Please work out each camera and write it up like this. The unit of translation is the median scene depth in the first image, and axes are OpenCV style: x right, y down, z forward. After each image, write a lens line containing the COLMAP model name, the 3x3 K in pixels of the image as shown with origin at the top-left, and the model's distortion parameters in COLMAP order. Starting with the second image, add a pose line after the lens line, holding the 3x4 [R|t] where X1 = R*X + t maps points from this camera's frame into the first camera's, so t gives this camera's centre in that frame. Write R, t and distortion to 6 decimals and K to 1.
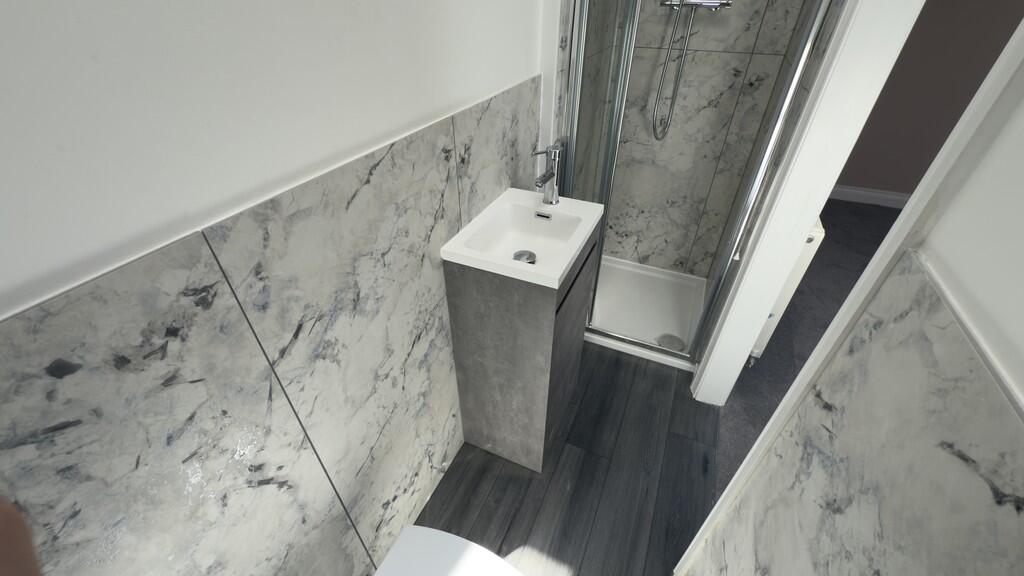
lens RADIAL K [[407.3, 0, 510.1], [0, 407.3, 289.6], [0, 0, 1]] dist [-0.001396, -0.000313]
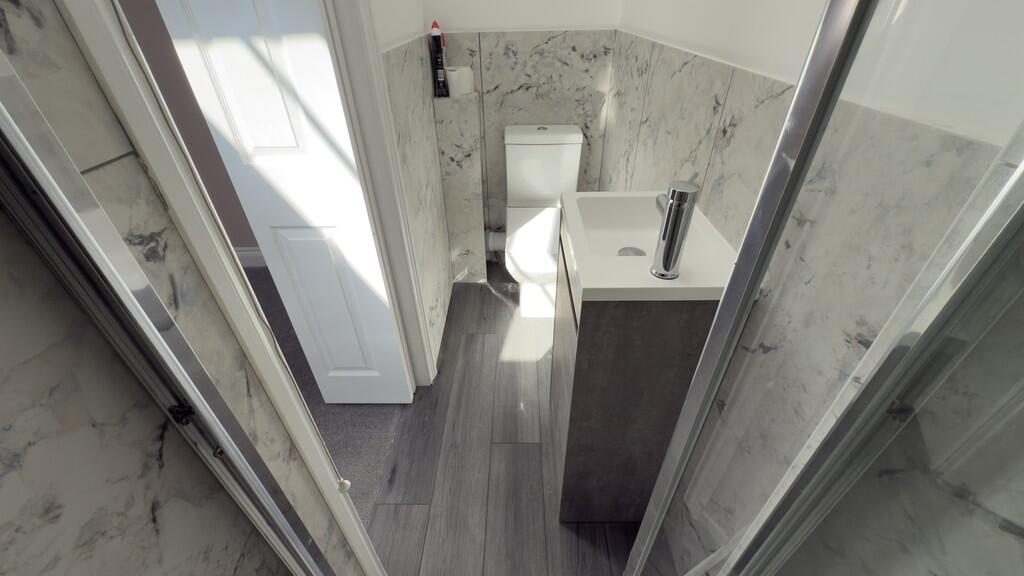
lens RADIAL K [[407.3, 0, 510.0], [0, 407.3, 285.2], [0, 0, 1]] dist [-0.001396, -0.000313]
pose [[-0.916233, 0.245399, -0.316696, 0.680994], [-0.225668, 0.337040, 0.914045, -0.960557], [0.331045, 0.908946, -0.253428, 1.498550]]
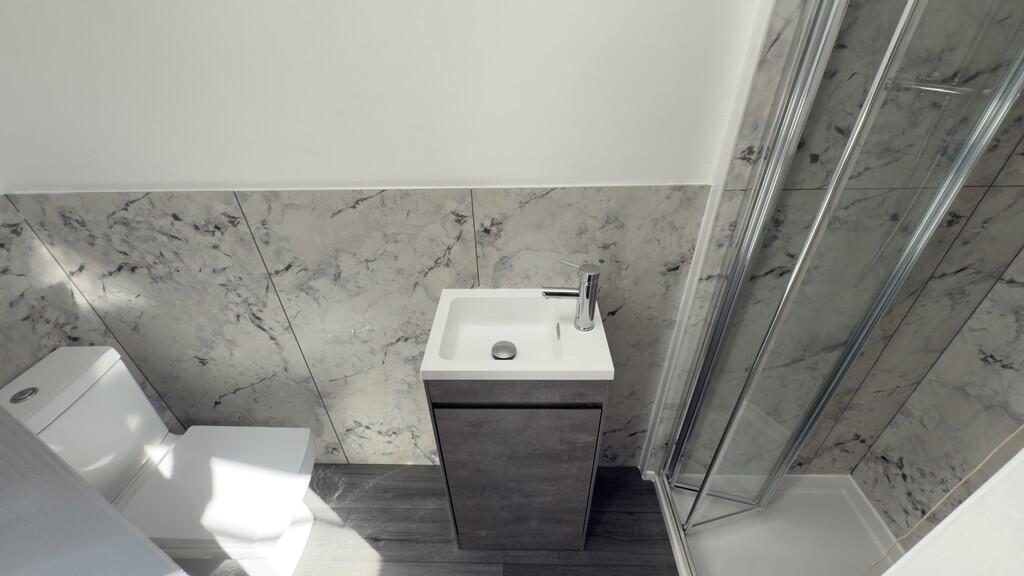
lens RADIAL K [[407.3, 0, 512.8], [0, 407.3, 286.4], [0, 0, 1]] dist [-0.001396, -0.000313]
pose [[0.394965, 0.509155, -0.764698, 0.855114], [-0.538146, 0.802842, 0.256601, -0.561836], [0.744581, 0.310171, 0.591094, 0.540408]]
